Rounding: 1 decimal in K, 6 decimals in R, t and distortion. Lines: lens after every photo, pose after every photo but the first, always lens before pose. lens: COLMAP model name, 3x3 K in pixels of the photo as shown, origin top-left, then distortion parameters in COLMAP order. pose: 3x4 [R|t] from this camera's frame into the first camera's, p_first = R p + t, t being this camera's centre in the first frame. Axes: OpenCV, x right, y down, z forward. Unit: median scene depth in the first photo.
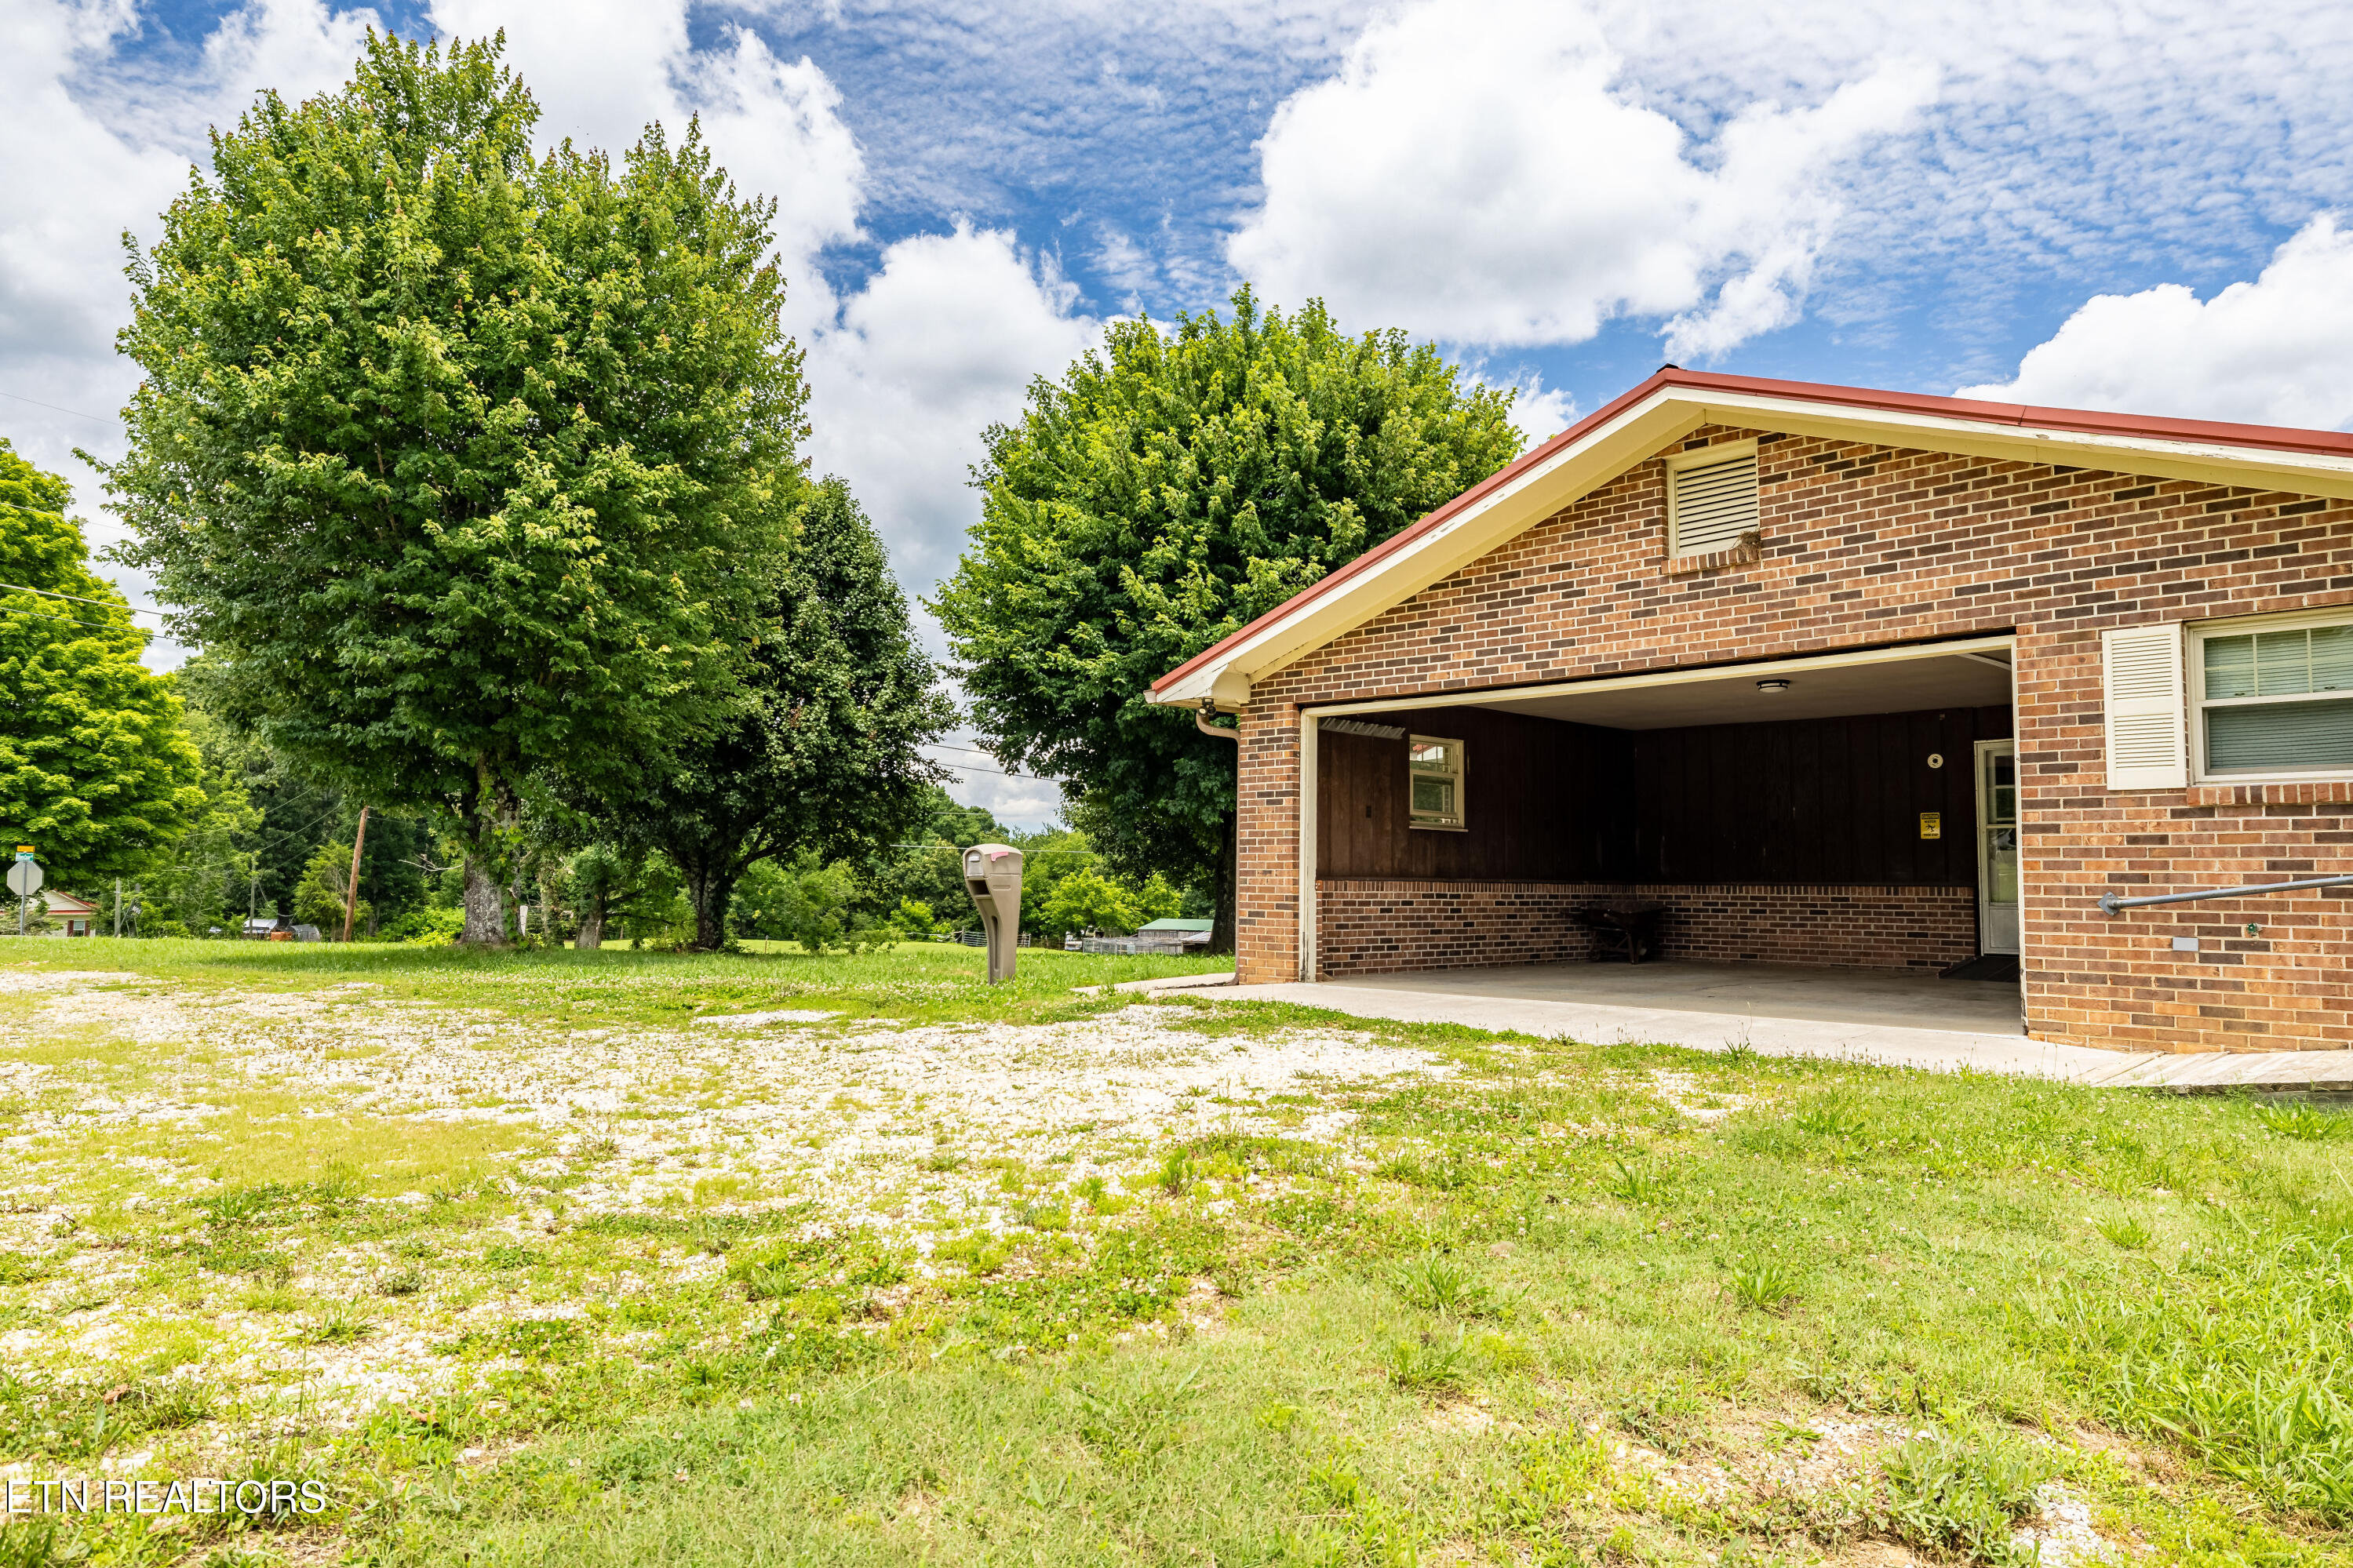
lens RADIAL K [[1547.4, 0, 1172.0], [0, 1547.4, 790.3], [0, 0, 1]] dist [0.026118, -0.021526]
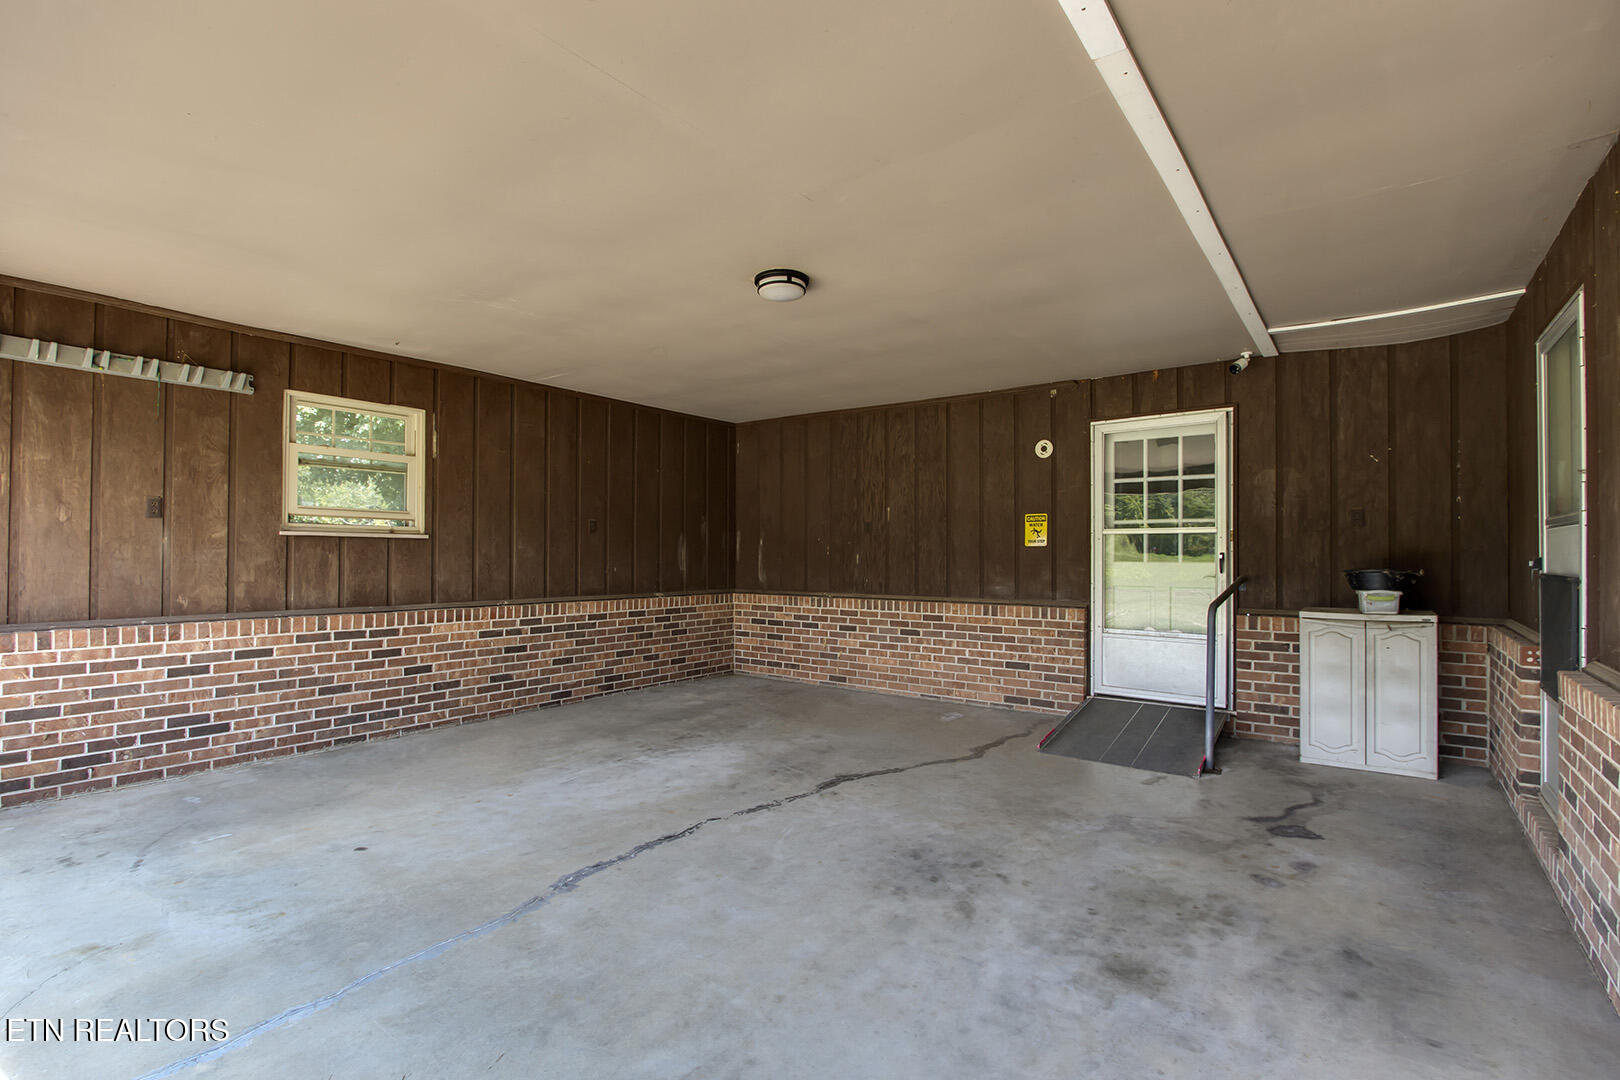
lens RADIAL K [[757.9, 0, 807.6], [0, 757.9, 548.0], [0, 0, 1]] dist [-0.022438, 0.000519]
pose [[0.988197, -0.002508, 0.153168, 0.312258], [-0.006130, 0.998418, 0.055898, 0.011046], [-0.153066, -0.056177, 0.986618, 0.634523]]
